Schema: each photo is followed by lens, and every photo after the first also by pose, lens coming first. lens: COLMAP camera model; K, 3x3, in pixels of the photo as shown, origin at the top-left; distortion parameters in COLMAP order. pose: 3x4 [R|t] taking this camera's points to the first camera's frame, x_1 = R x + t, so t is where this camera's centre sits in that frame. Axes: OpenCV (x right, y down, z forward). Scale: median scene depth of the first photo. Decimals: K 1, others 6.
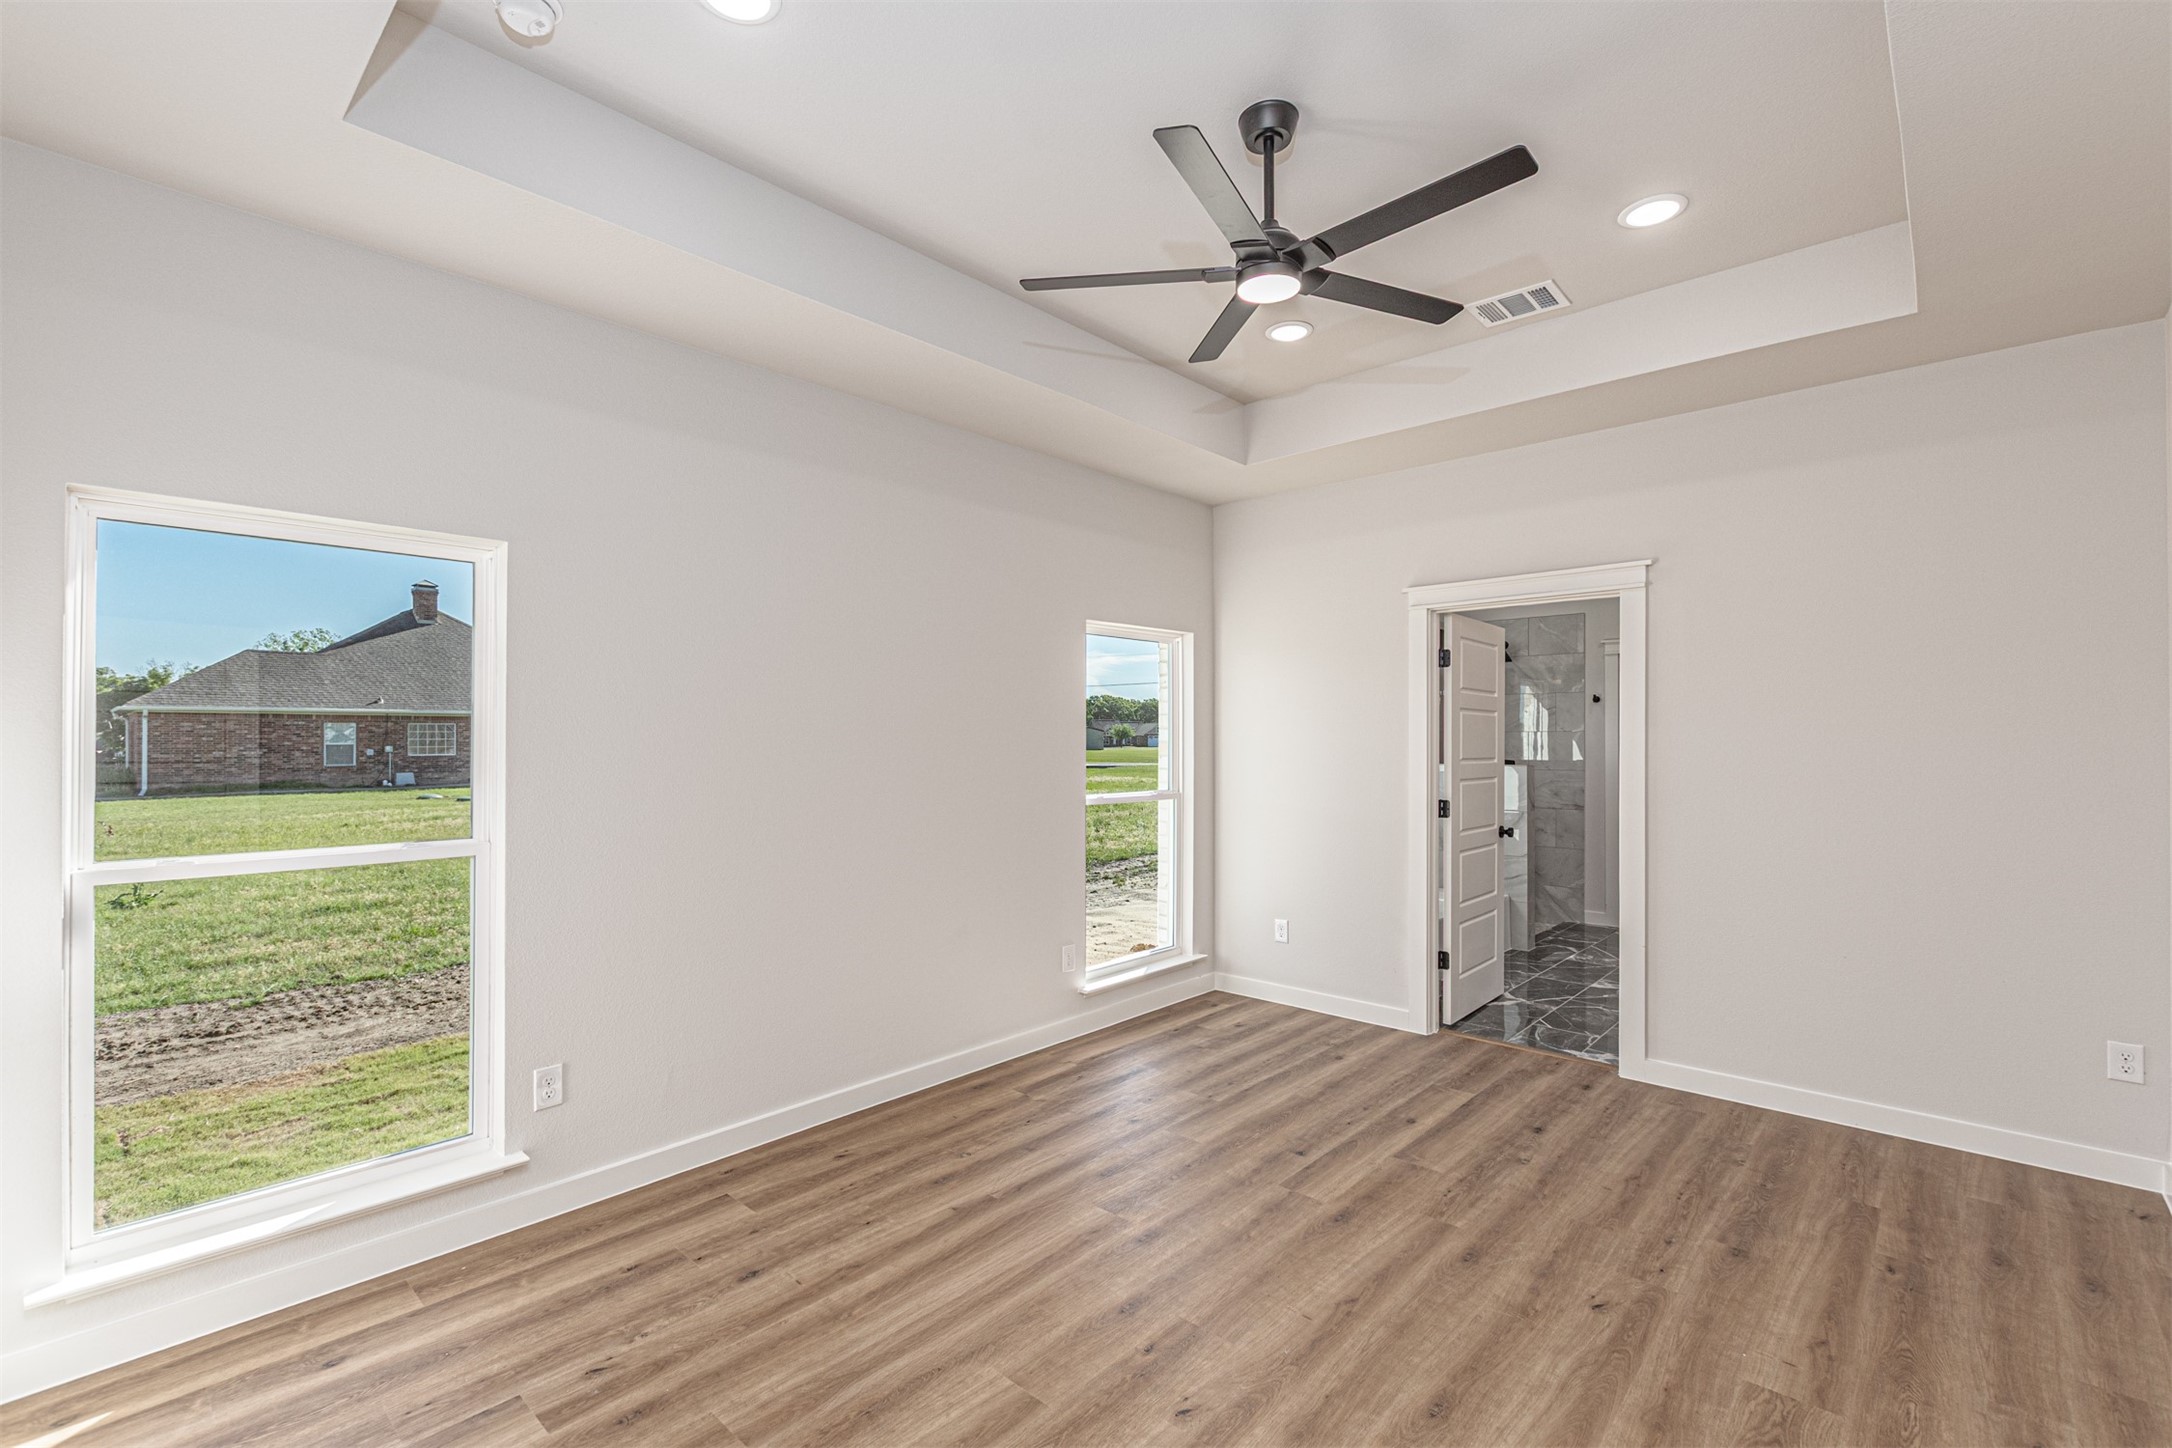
lens RADIAL K [[966.4, 0, 1088.6], [0, 966.4, 723.1], [0, 0, 1]] dist [0.008580, -0.004263]
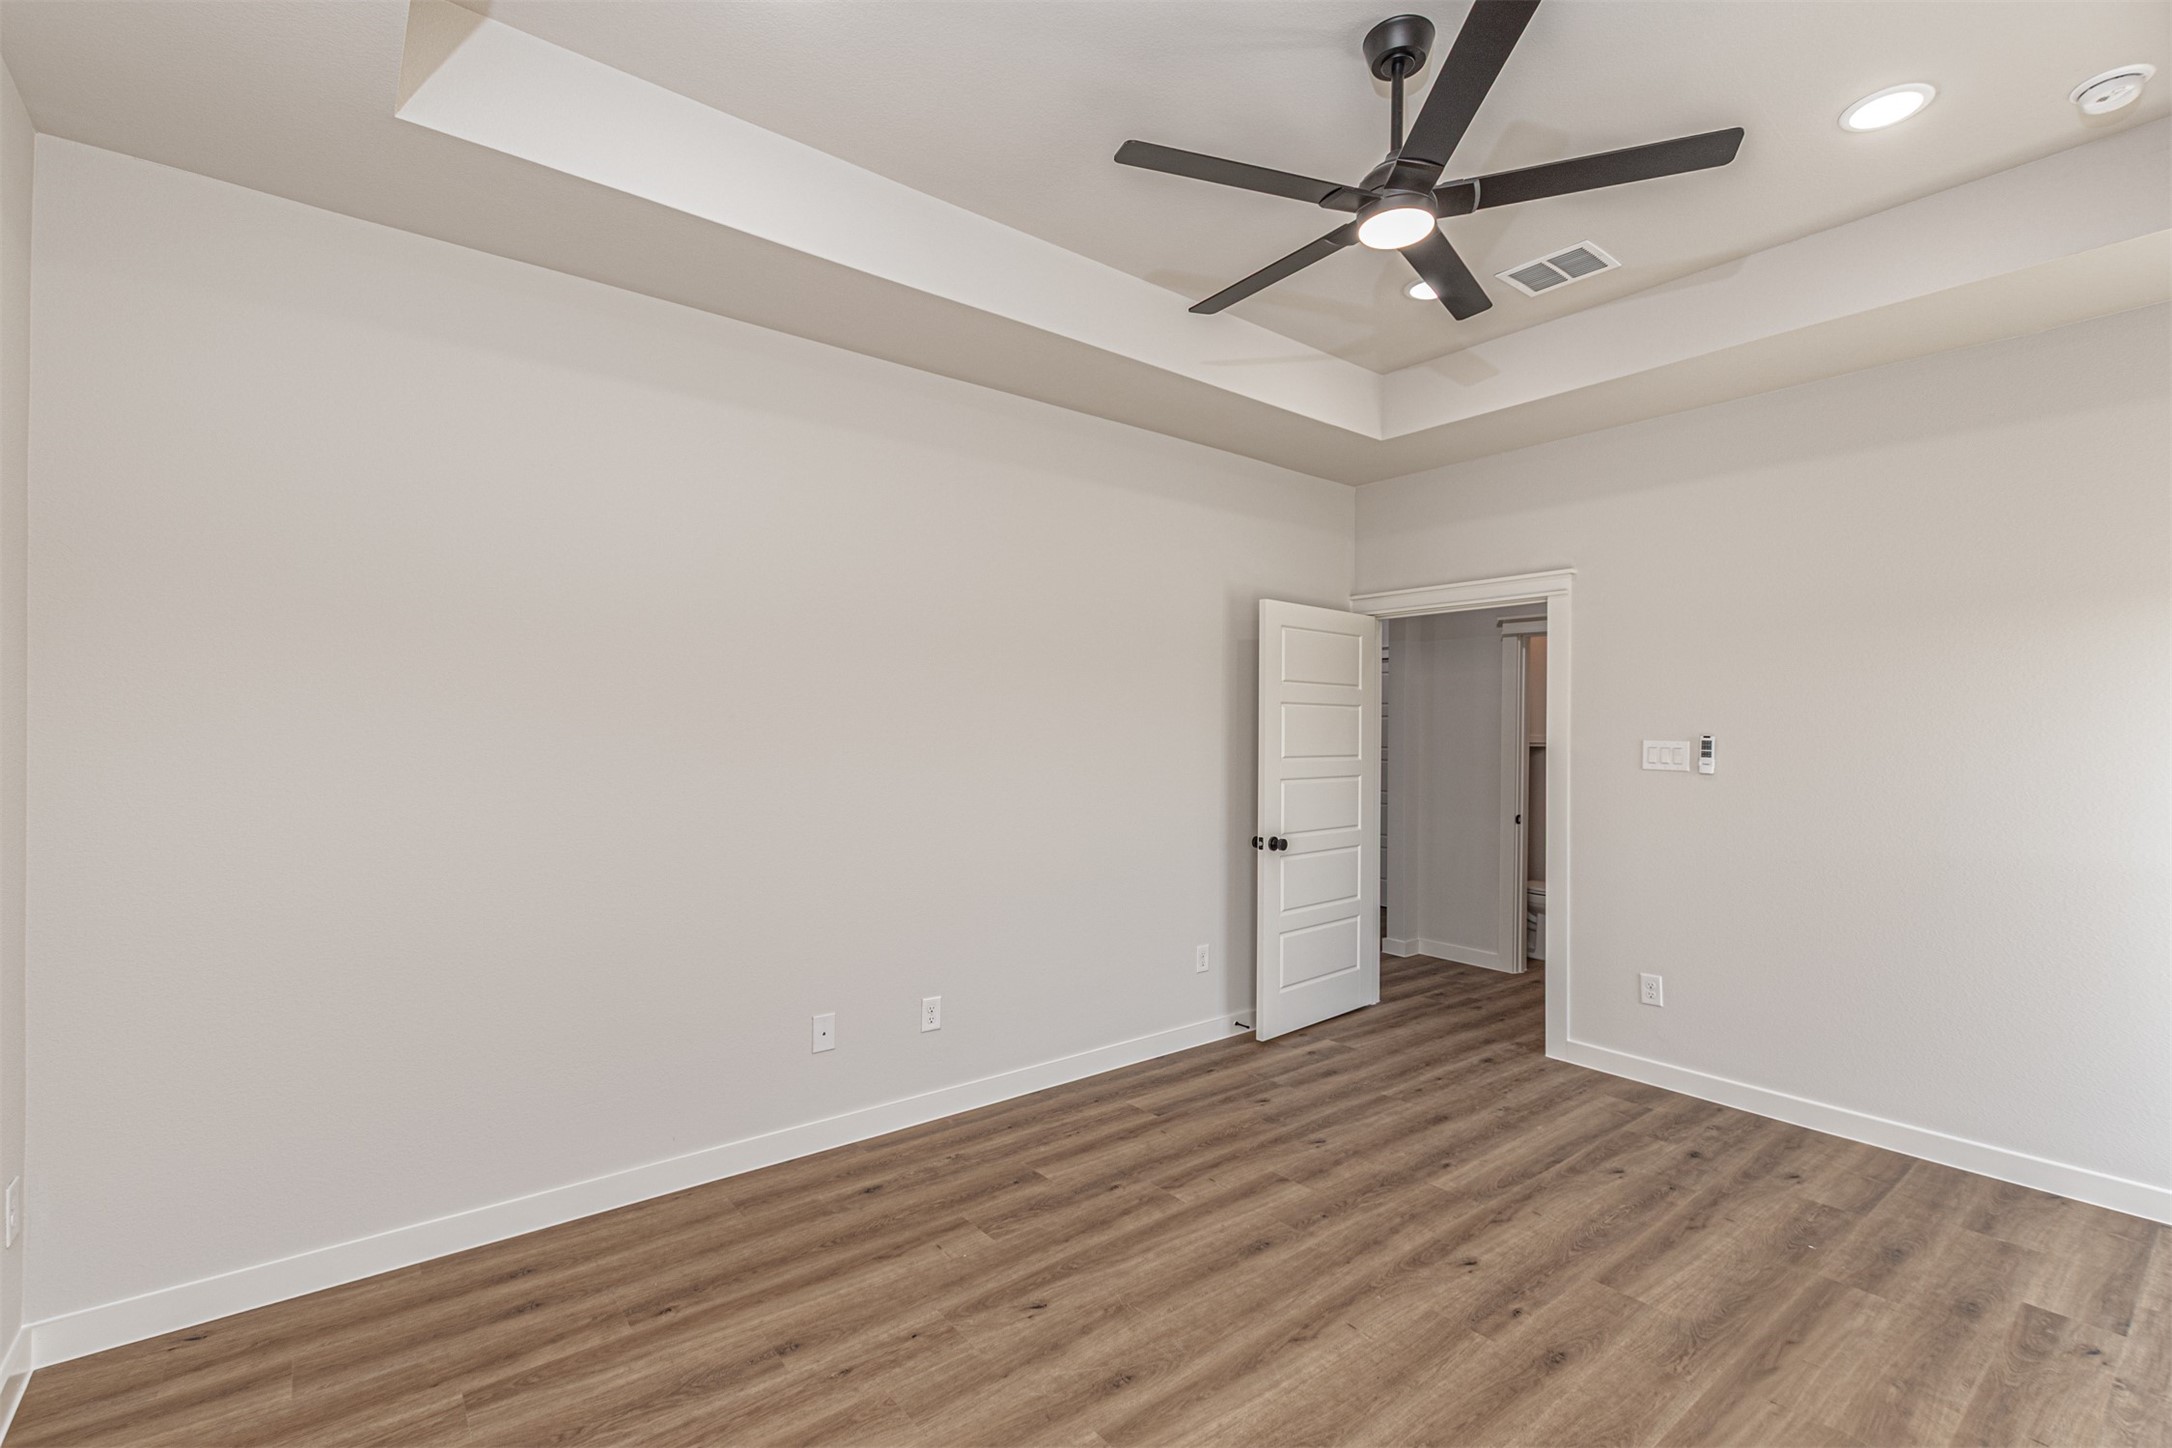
lens RADIAL K [[966.4, 0, 1084.7], [0, 966.4, 732.6], [0, 0, 1]] dist [0.008580, -0.004263]
pose [[-0.986624, -0.006527, 0.162884, 0.328951], [-0.008564, 0.999894, -0.011805, 0.042283], [-0.162790, -0.013042, -0.986575, 1.965238]]
